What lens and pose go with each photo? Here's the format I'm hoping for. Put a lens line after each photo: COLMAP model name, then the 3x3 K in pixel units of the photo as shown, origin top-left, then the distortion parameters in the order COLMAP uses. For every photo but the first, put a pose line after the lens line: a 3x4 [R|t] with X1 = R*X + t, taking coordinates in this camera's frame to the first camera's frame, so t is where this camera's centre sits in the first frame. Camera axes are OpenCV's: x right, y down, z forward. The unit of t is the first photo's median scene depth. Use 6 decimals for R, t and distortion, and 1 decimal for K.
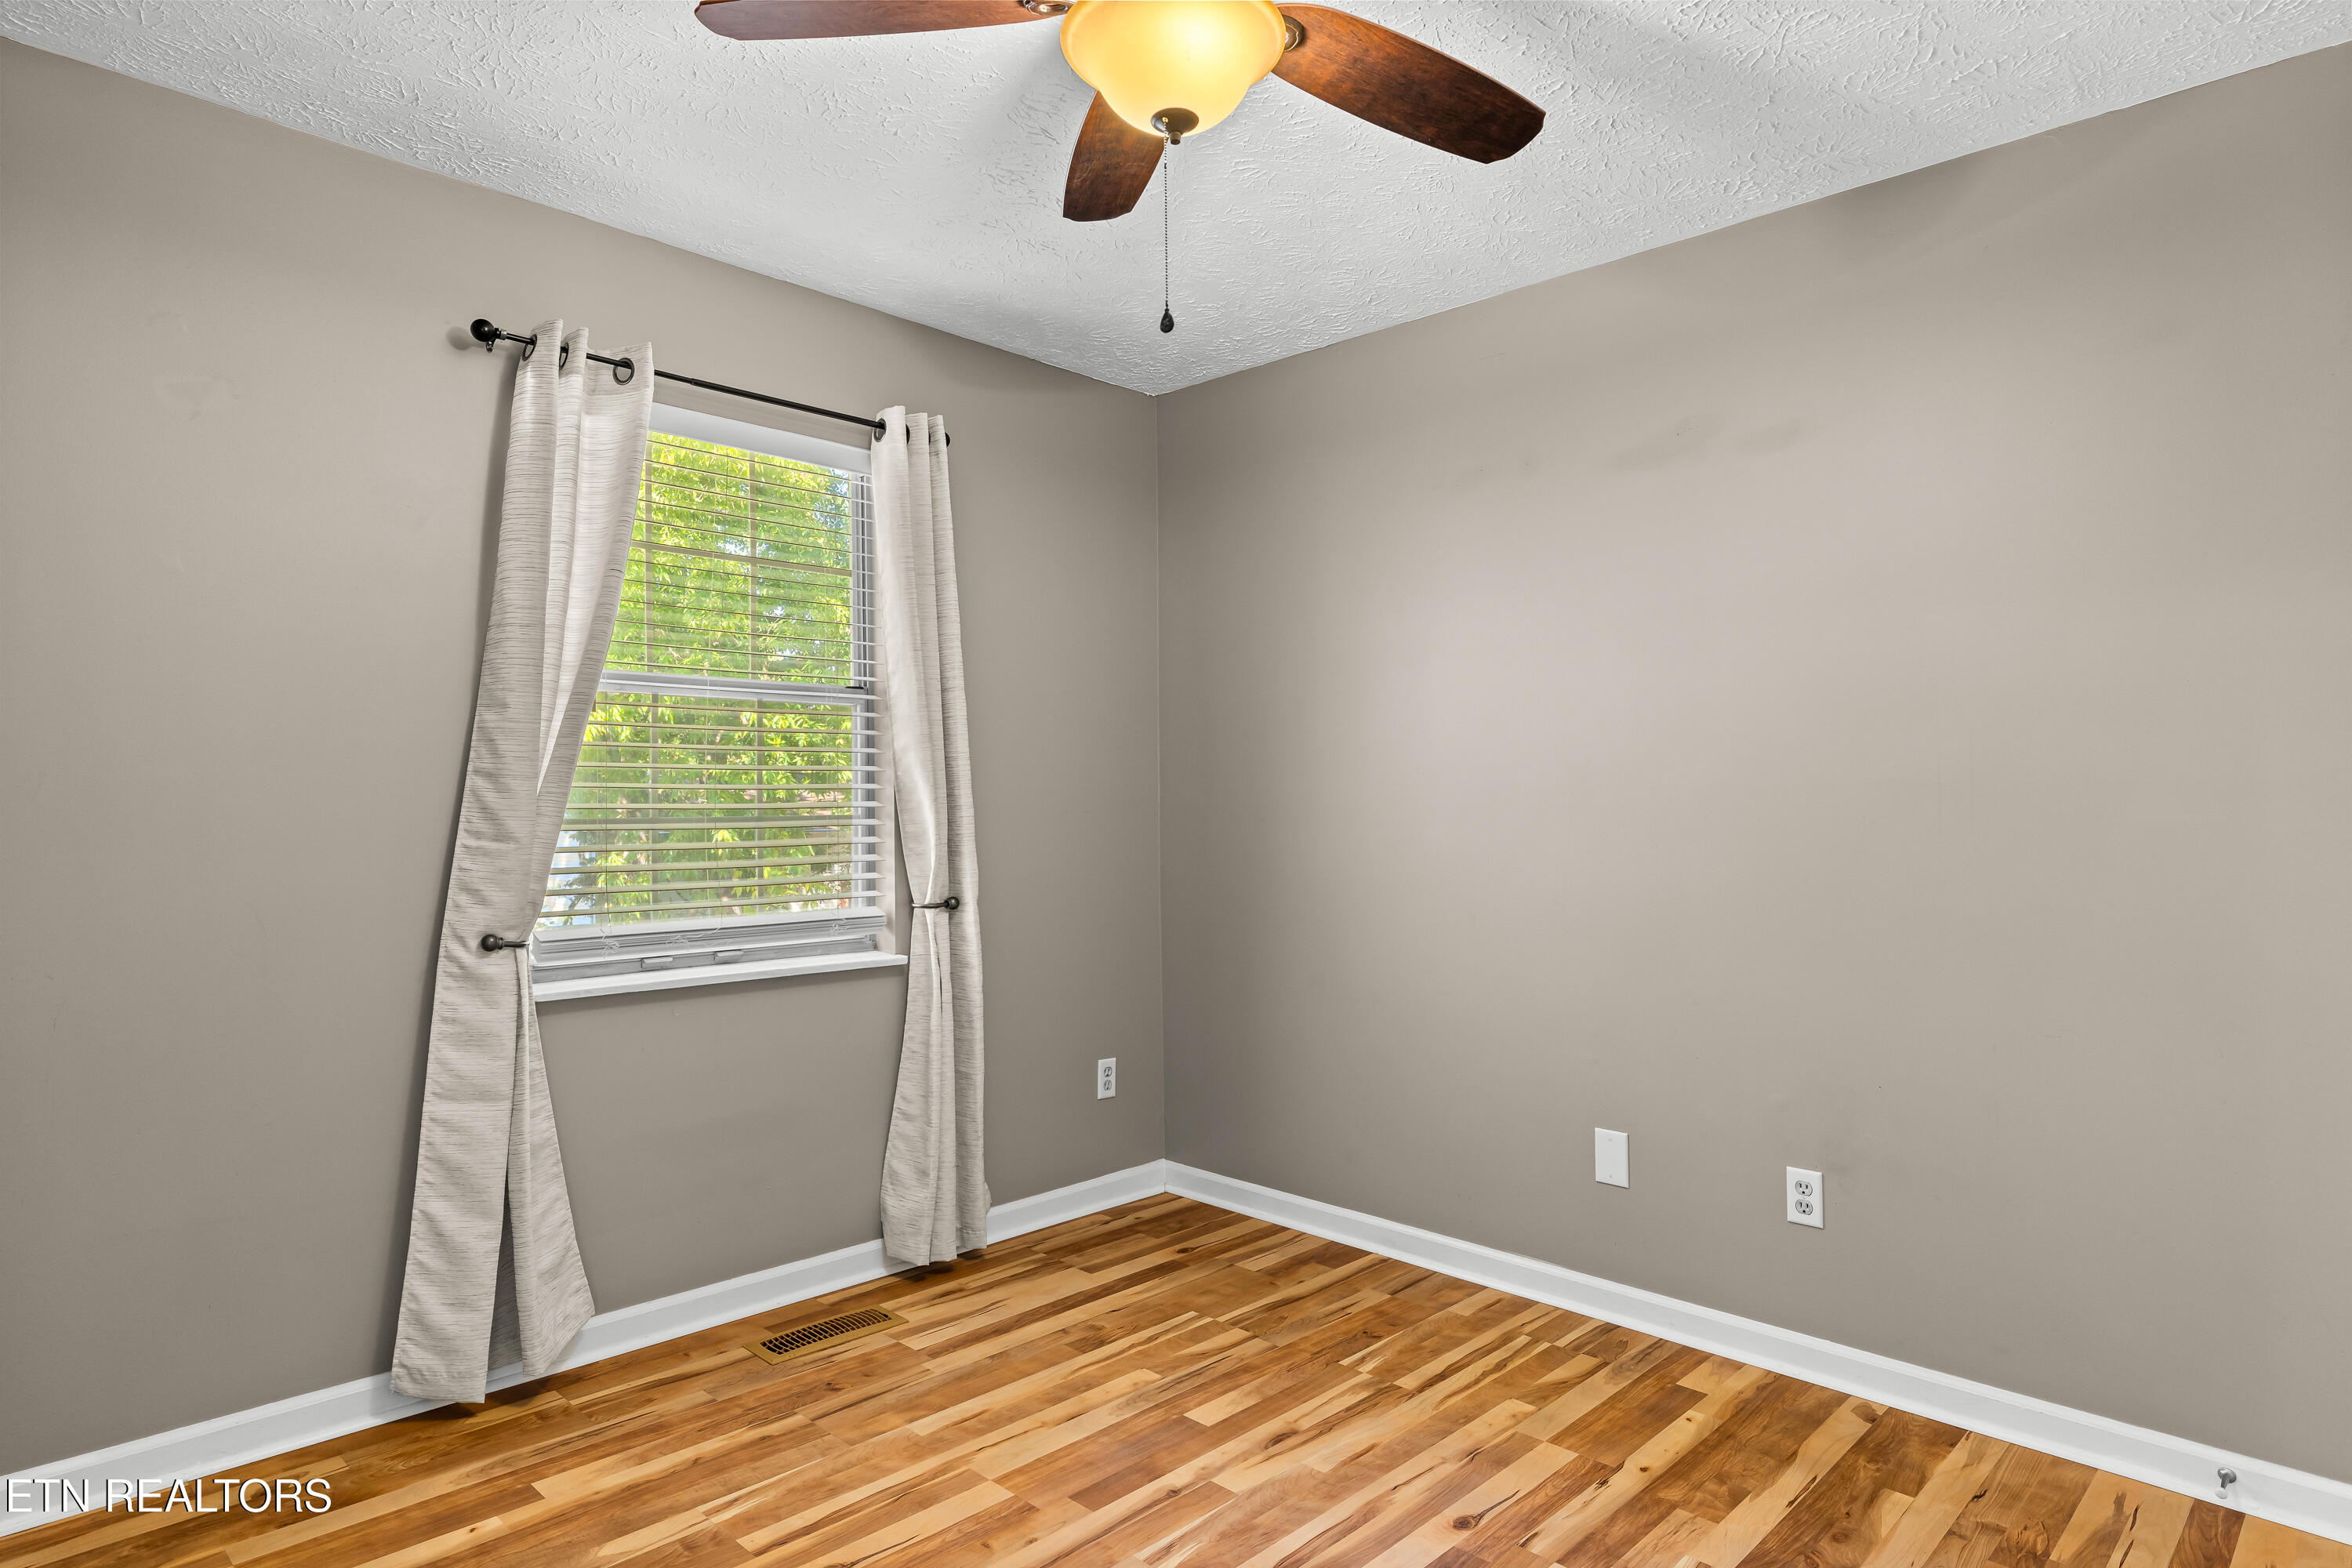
lens RADIAL K [[1296.6, 0, 1176.6], [0, 1296.6, 772.5], [0, 0, 1]] dist [0.000634, -0.000303]
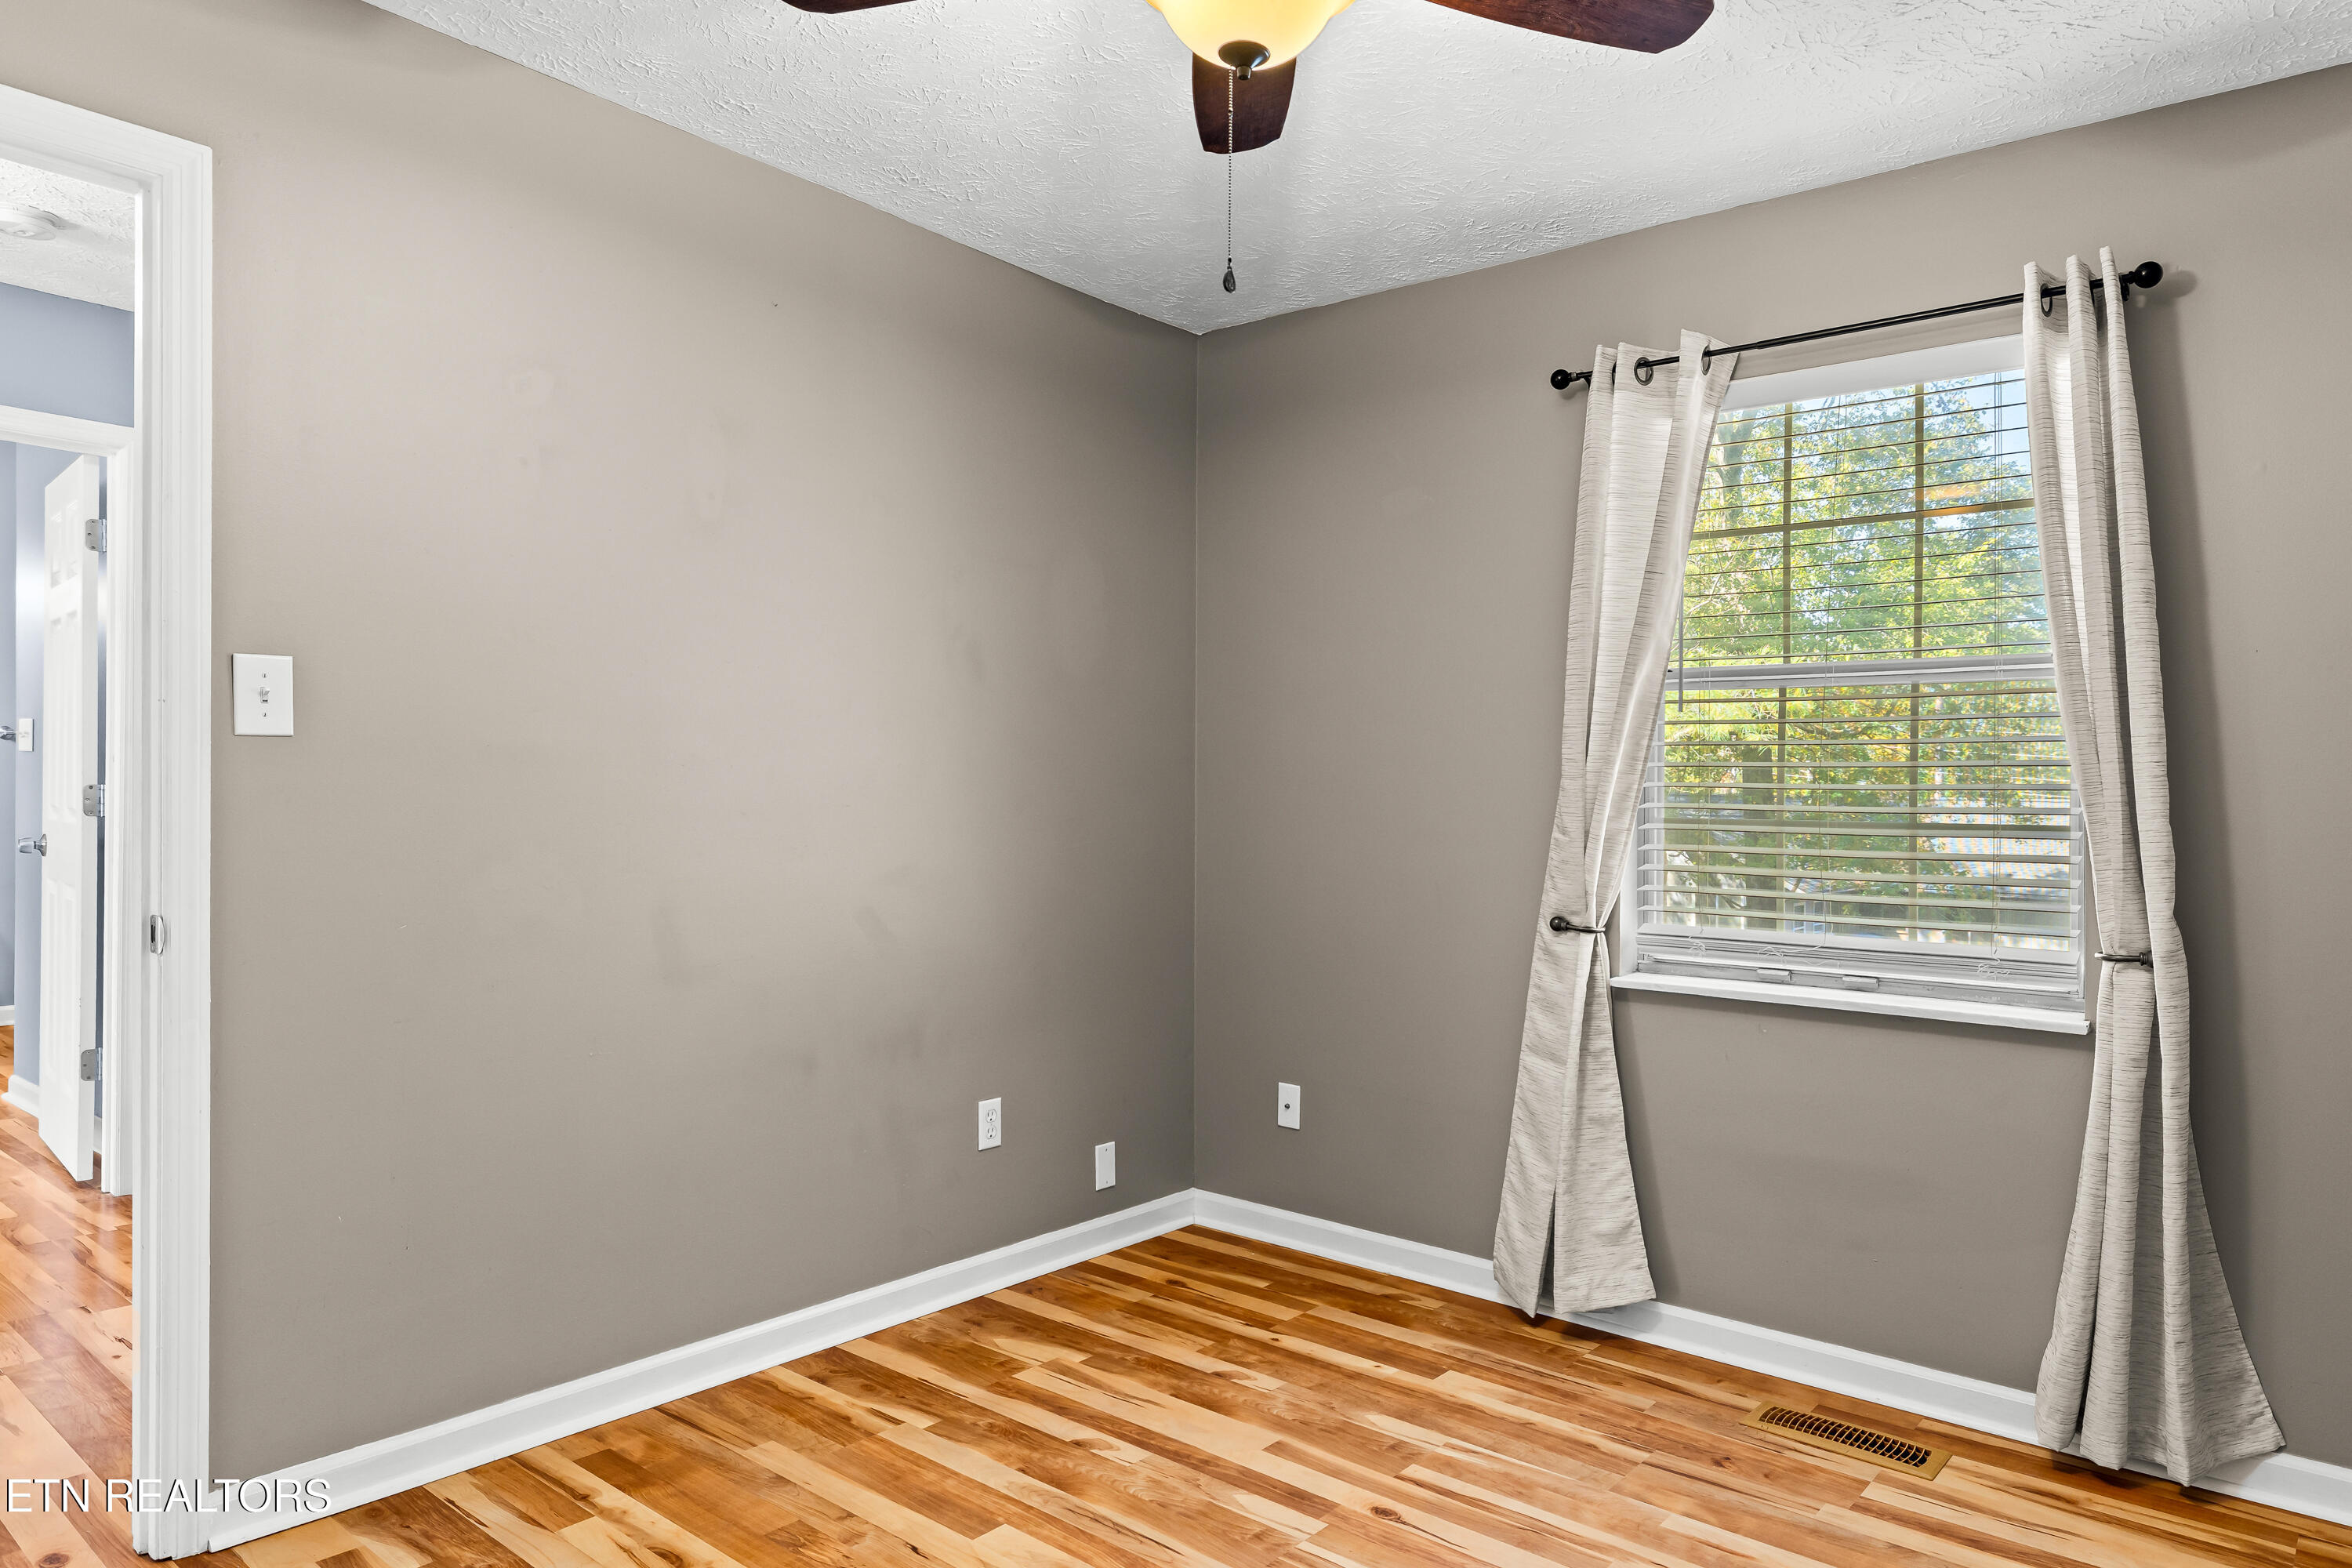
lens RADIAL K [[1378.6, 0, 1150.7], [0, 1378.6, 826.9], [0, 0, 1]] dist [-0.000291, 0.000004]
pose [[0.106367, 0.025433, -0.994002, 0.625463], [0.004850, 0.999648, 0.026097, 0.013324], [0.994315, -0.007597, 0.106207, 0.518602]]
